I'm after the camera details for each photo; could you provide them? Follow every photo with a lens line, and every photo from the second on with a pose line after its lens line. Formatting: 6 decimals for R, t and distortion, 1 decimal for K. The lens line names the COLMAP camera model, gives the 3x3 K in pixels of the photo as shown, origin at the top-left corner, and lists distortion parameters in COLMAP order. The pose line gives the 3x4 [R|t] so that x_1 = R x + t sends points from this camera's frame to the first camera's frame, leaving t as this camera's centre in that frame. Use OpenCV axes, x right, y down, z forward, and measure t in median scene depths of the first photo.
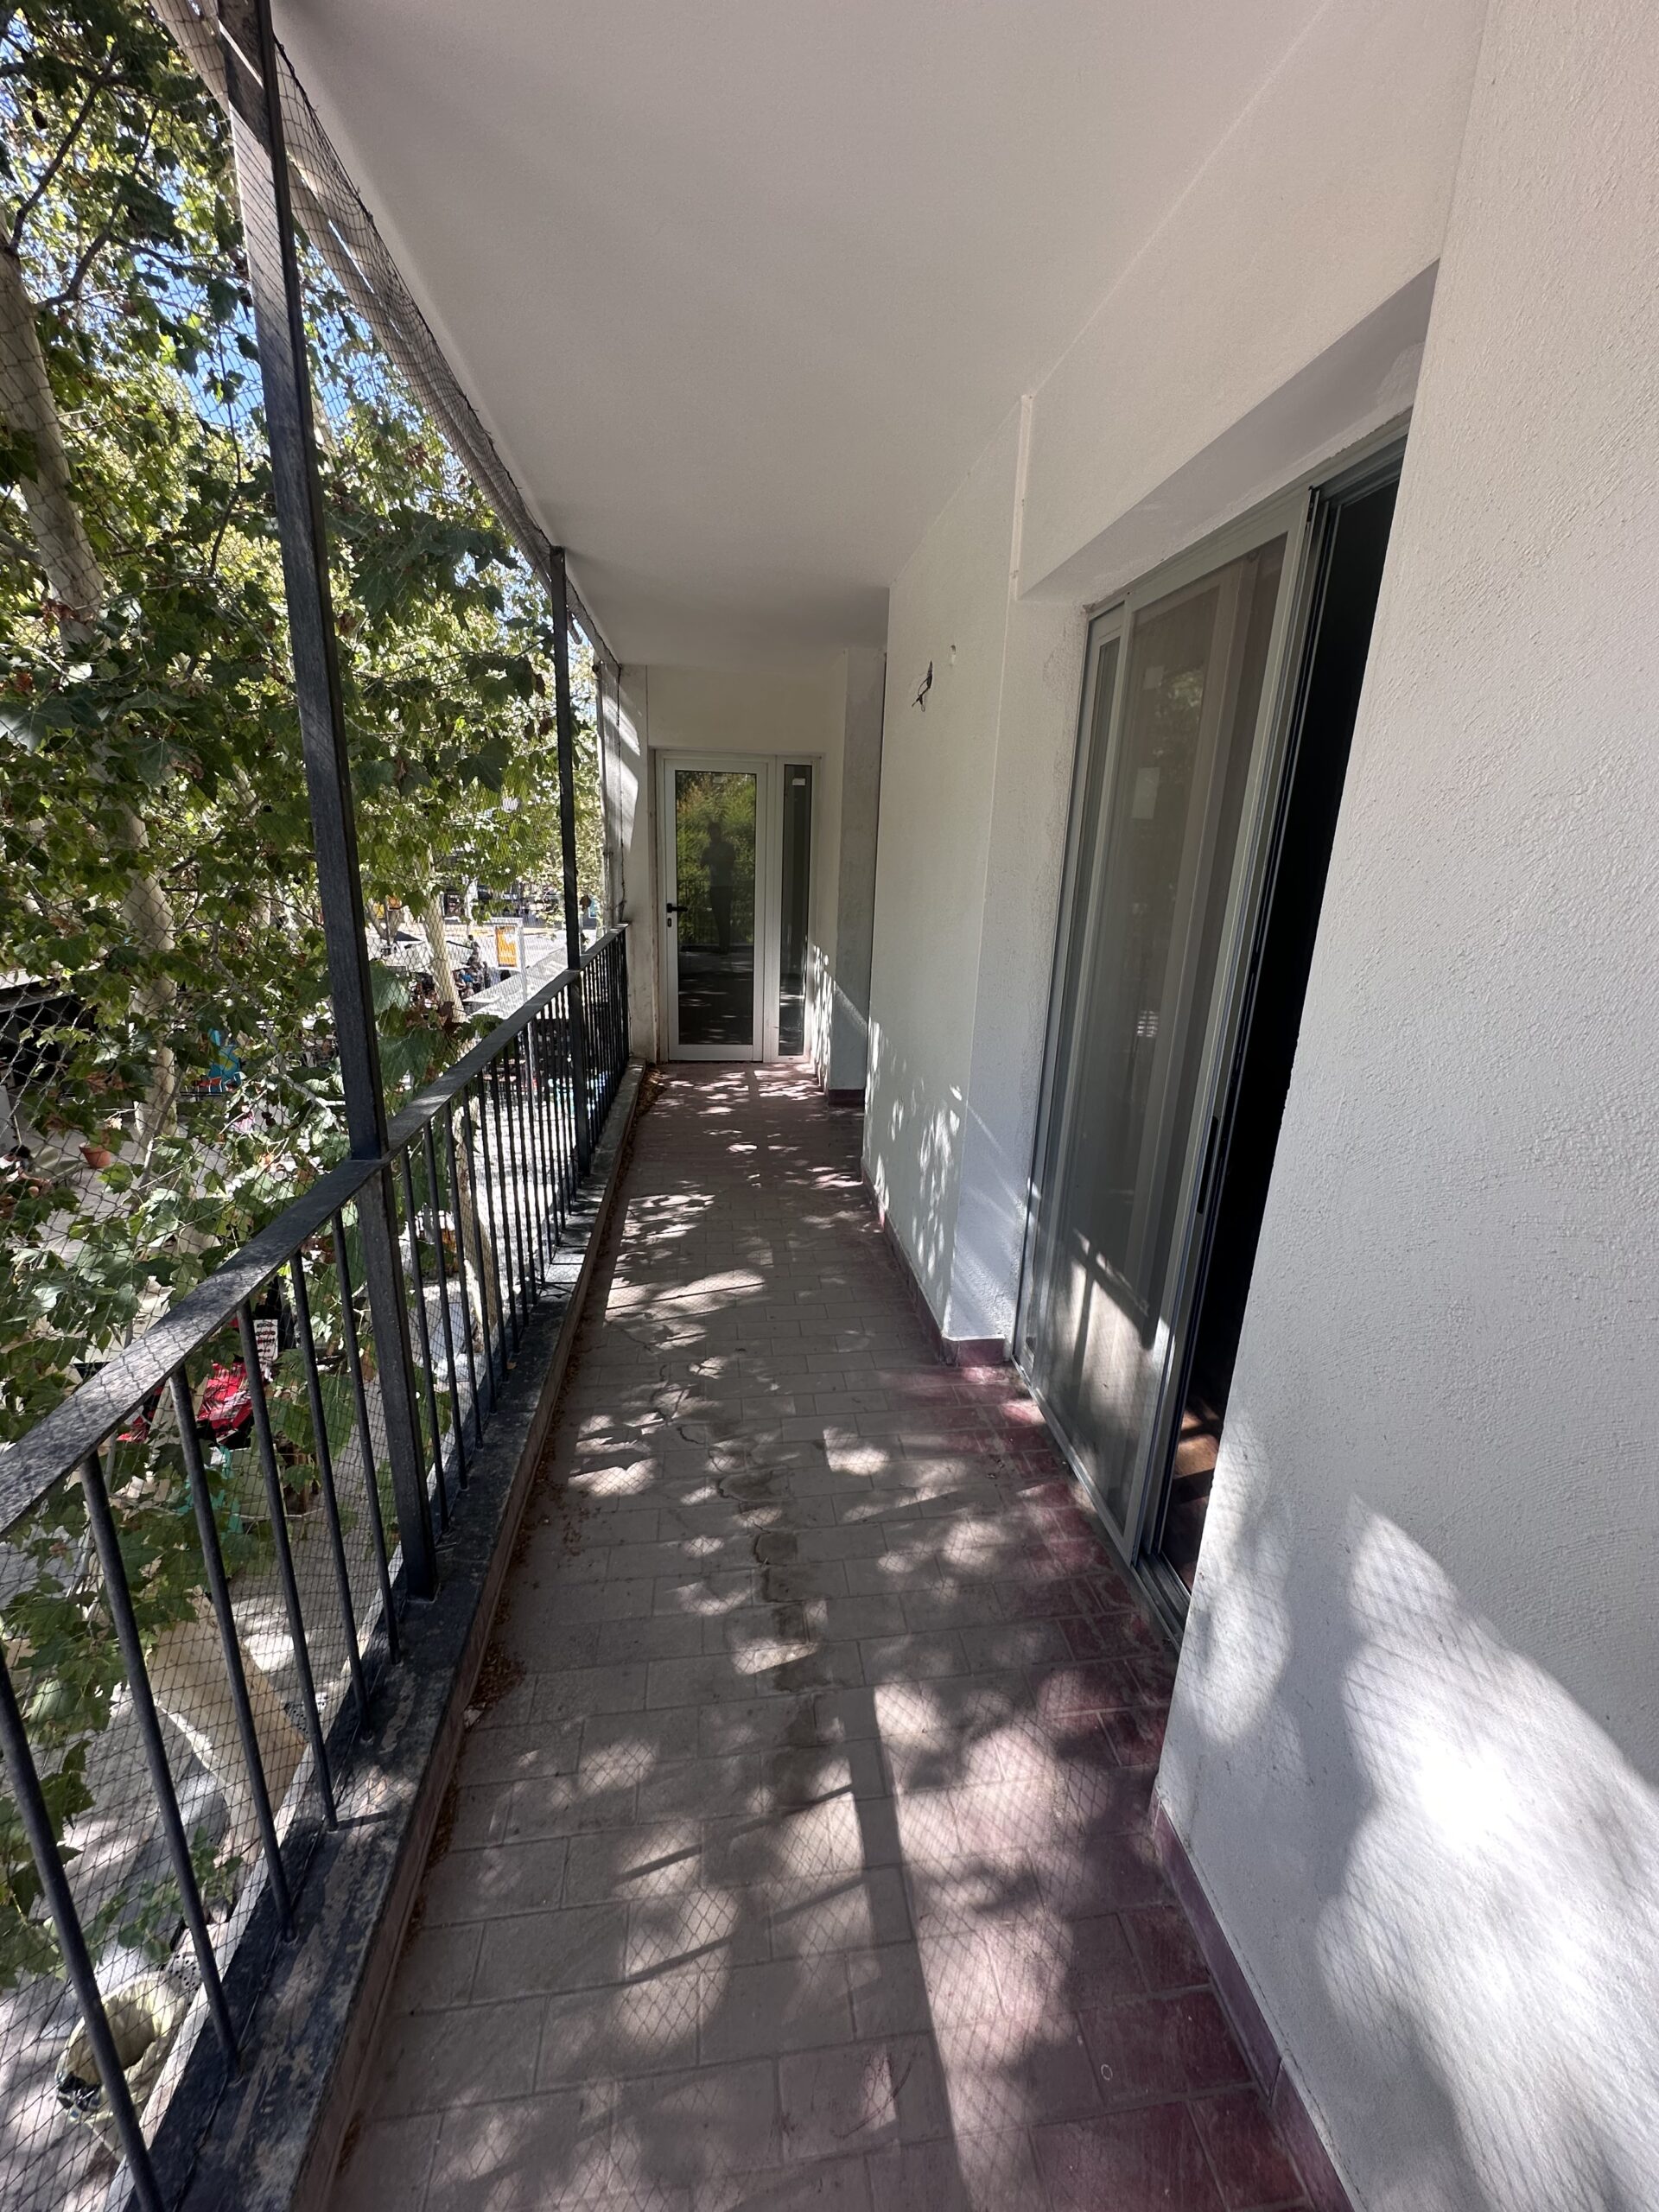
lens RADIAL K [[886.0, 0, 829.5], [0, 886.0, 1106.0], [0, 0, 1]] dist [-0.001047, 0.000382]
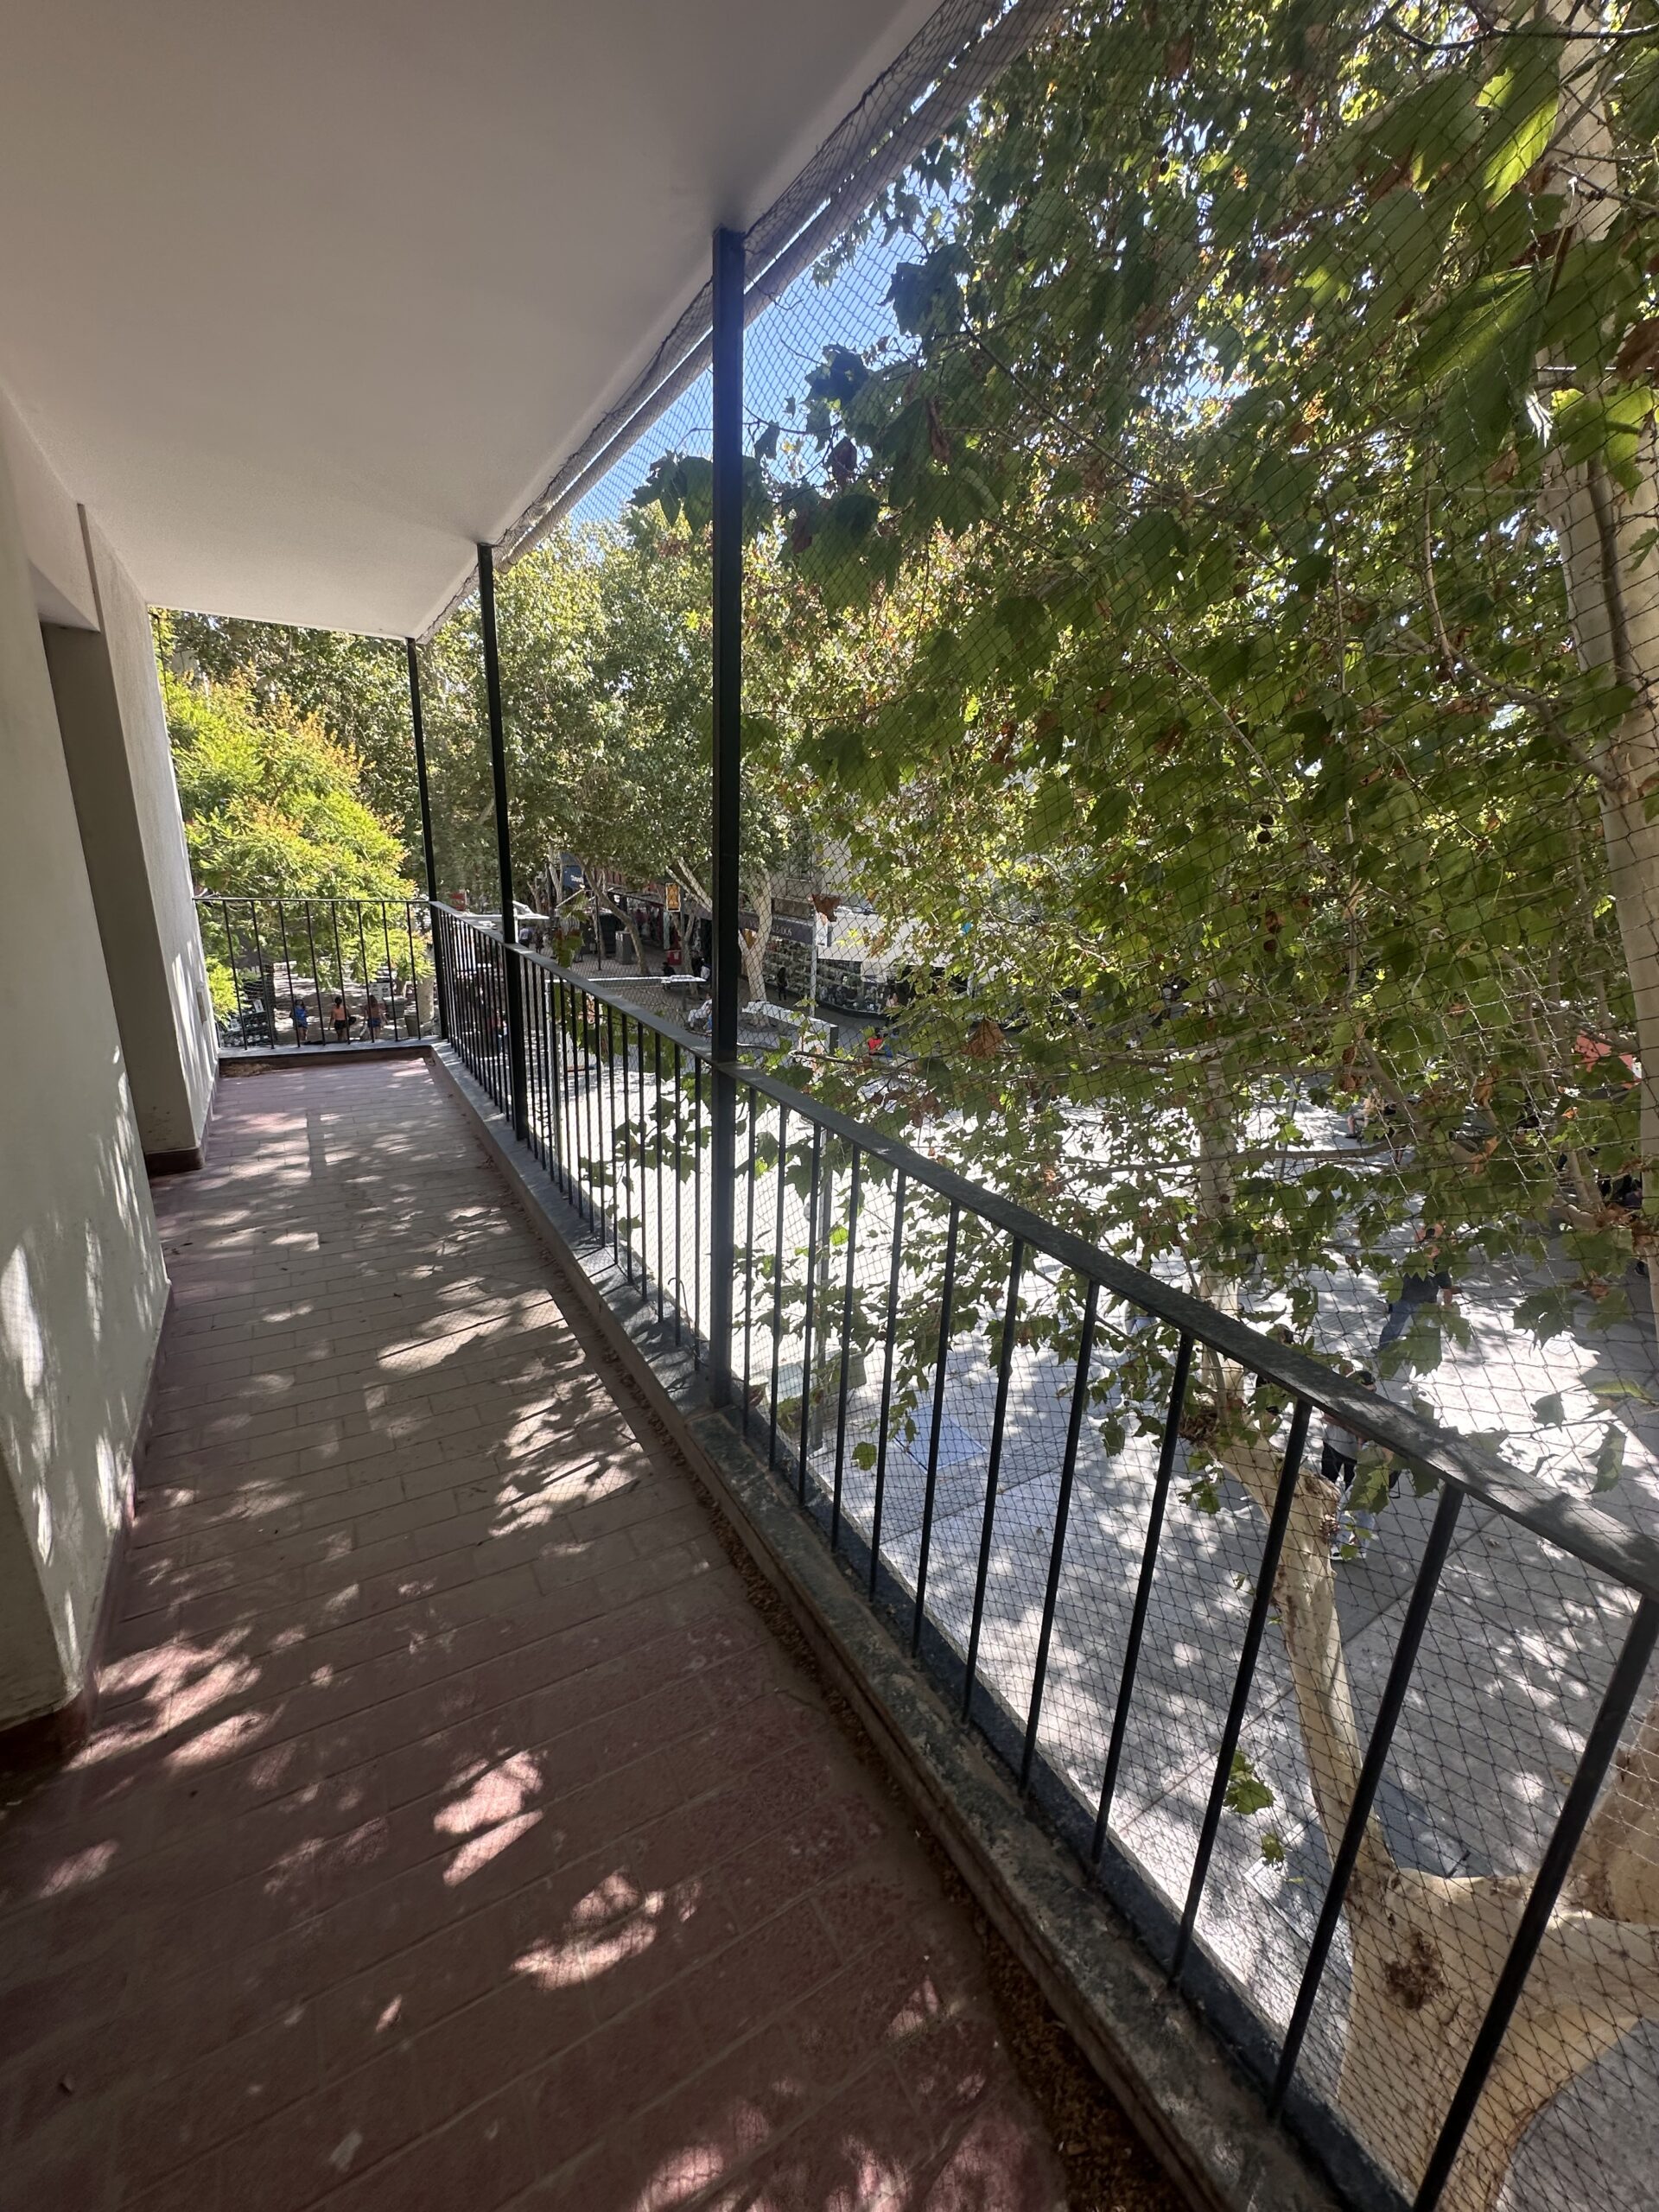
lens RADIAL K [[886.0, 0, 829.5], [0, 886.0, 1106.0], [0, 0, 1]] dist [-0.001047, 0.000382]
pose [[-0.913065, 0.039223, -0.405924, -0.134177], [-0.188690, 0.841781, 0.505768, -0.481379], [0.361536, 0.538393, -0.761199, 1.655018]]
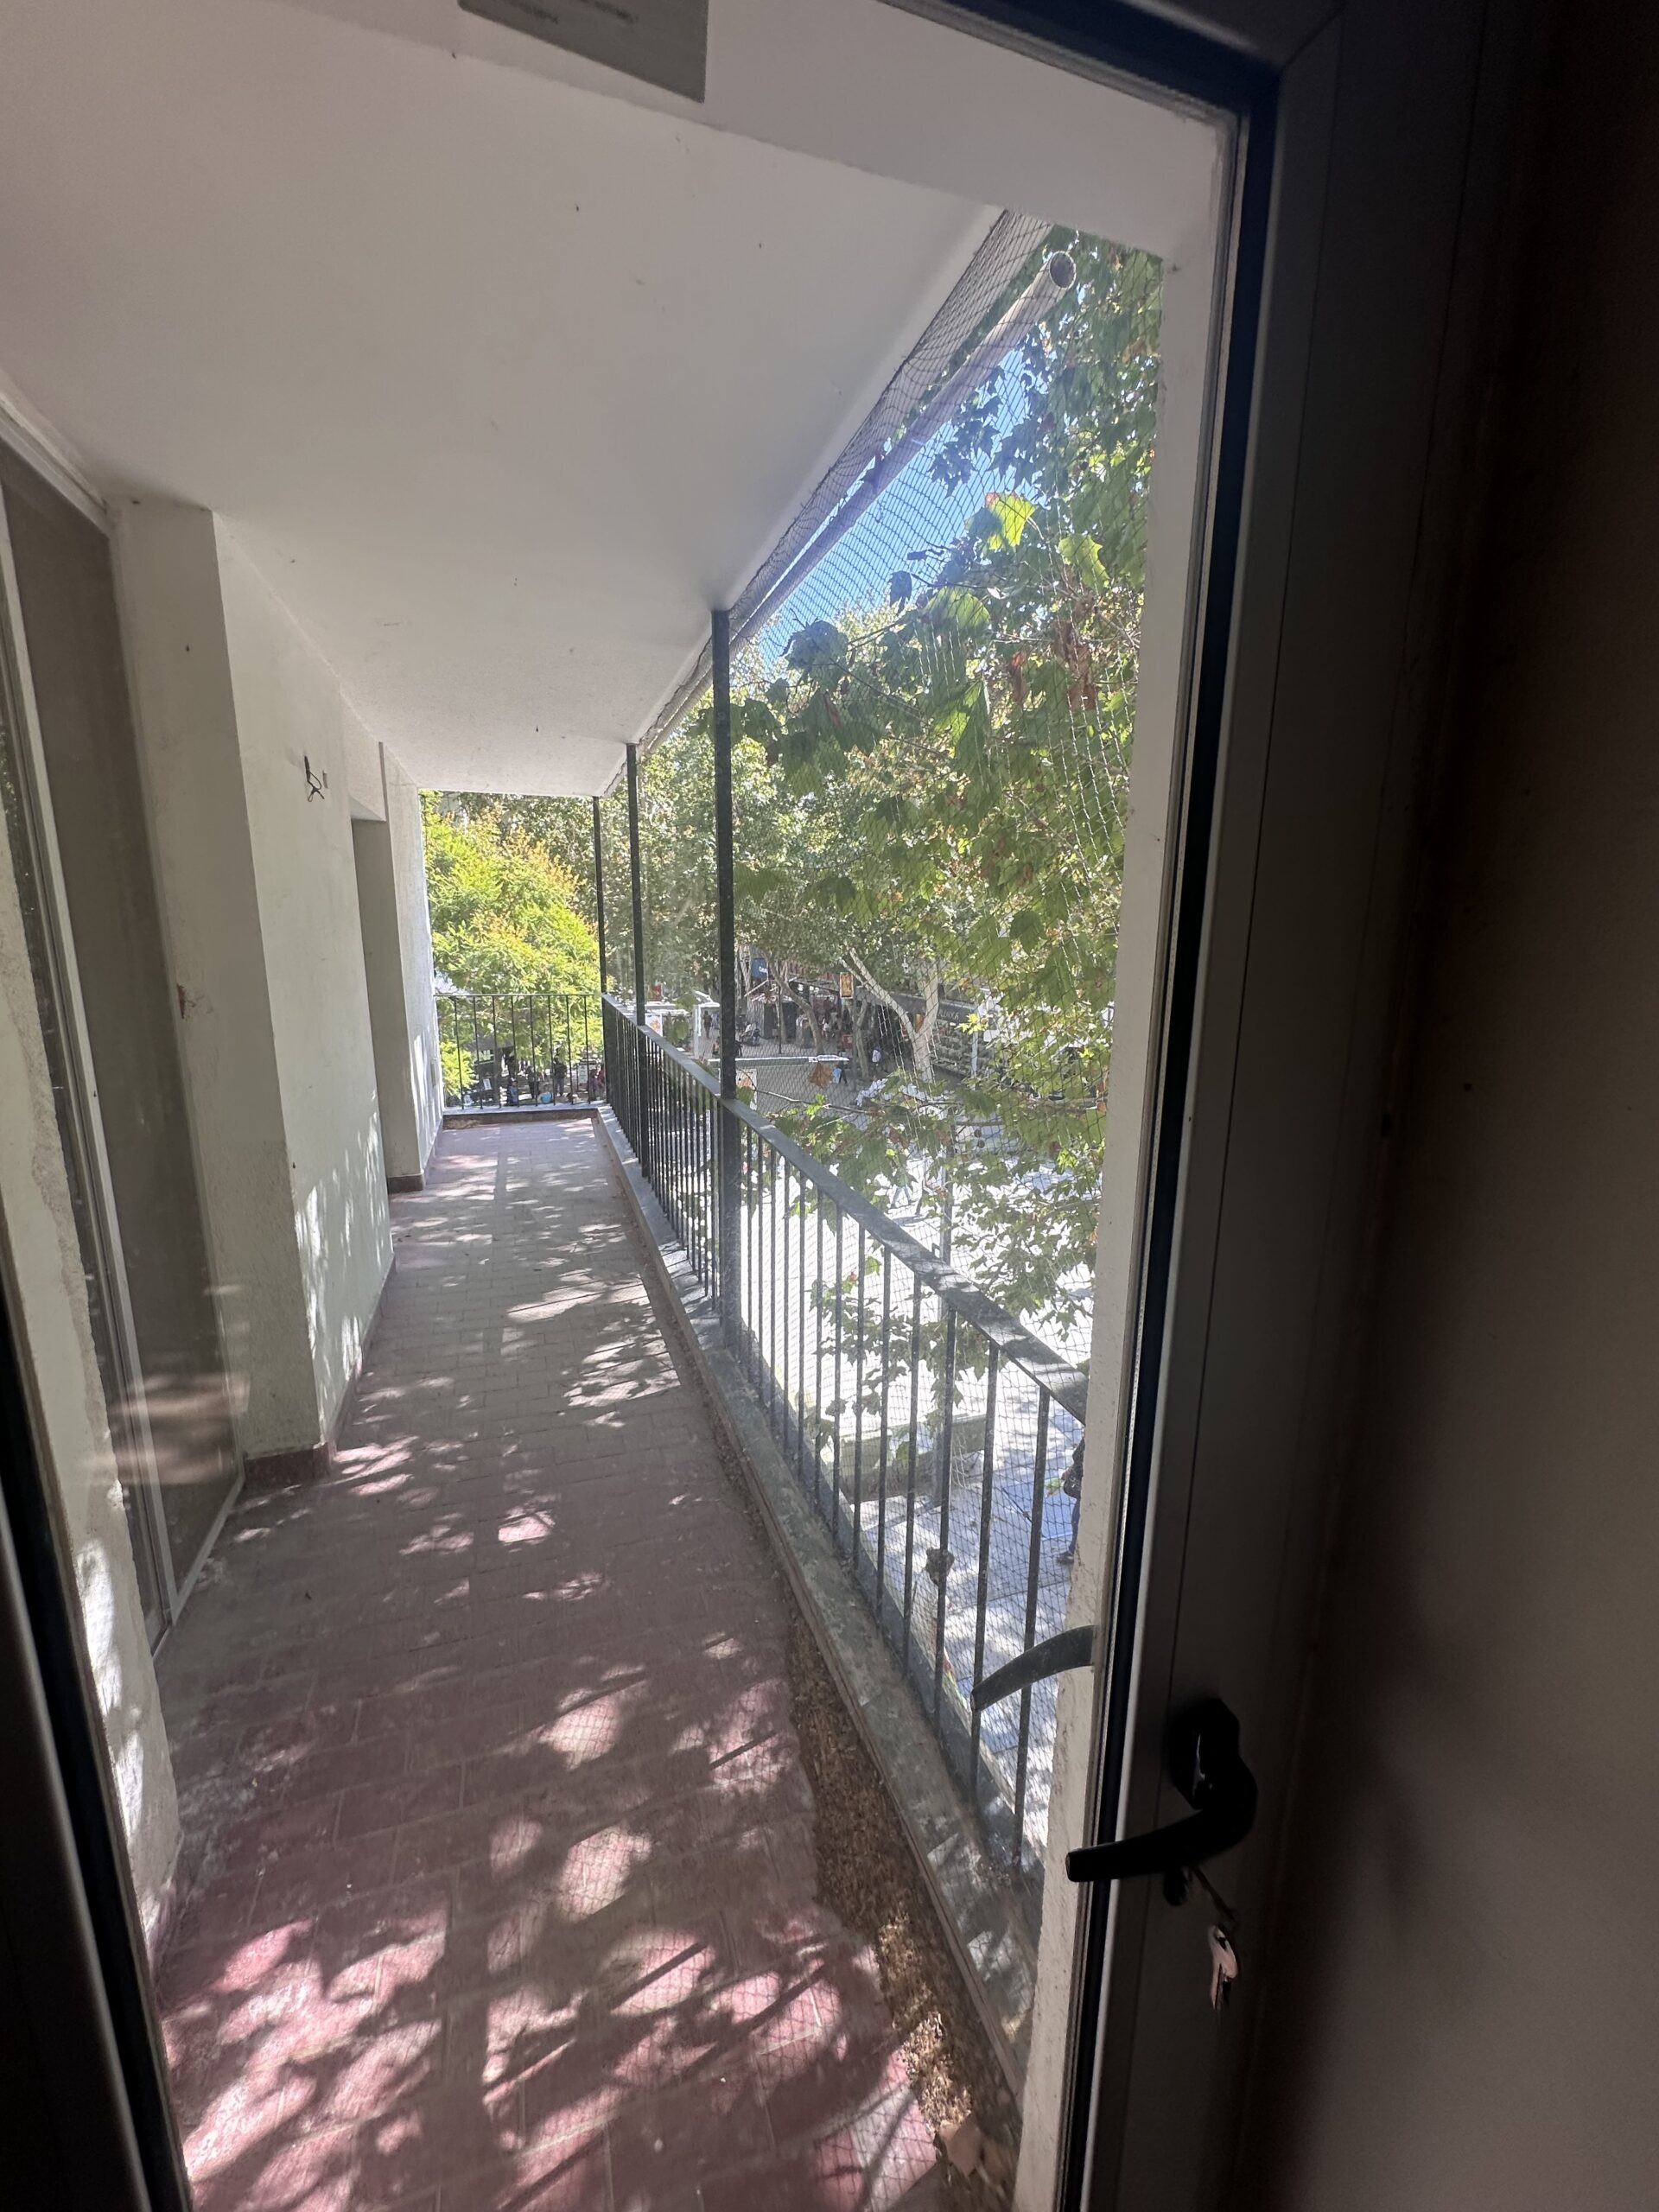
lens RADIAL K [[875.6, 0, 829.5], [0, 875.6, 1106.0], [0, 0, 1]] dist [-0.002447, -0.000043]
pose [[-0.976243, -0.008293, -0.216519, -0.229400], [-0.108577, 0.883480, 0.455712, -0.608356], [0.187511, 0.468395, -0.863392, 1.962689]]
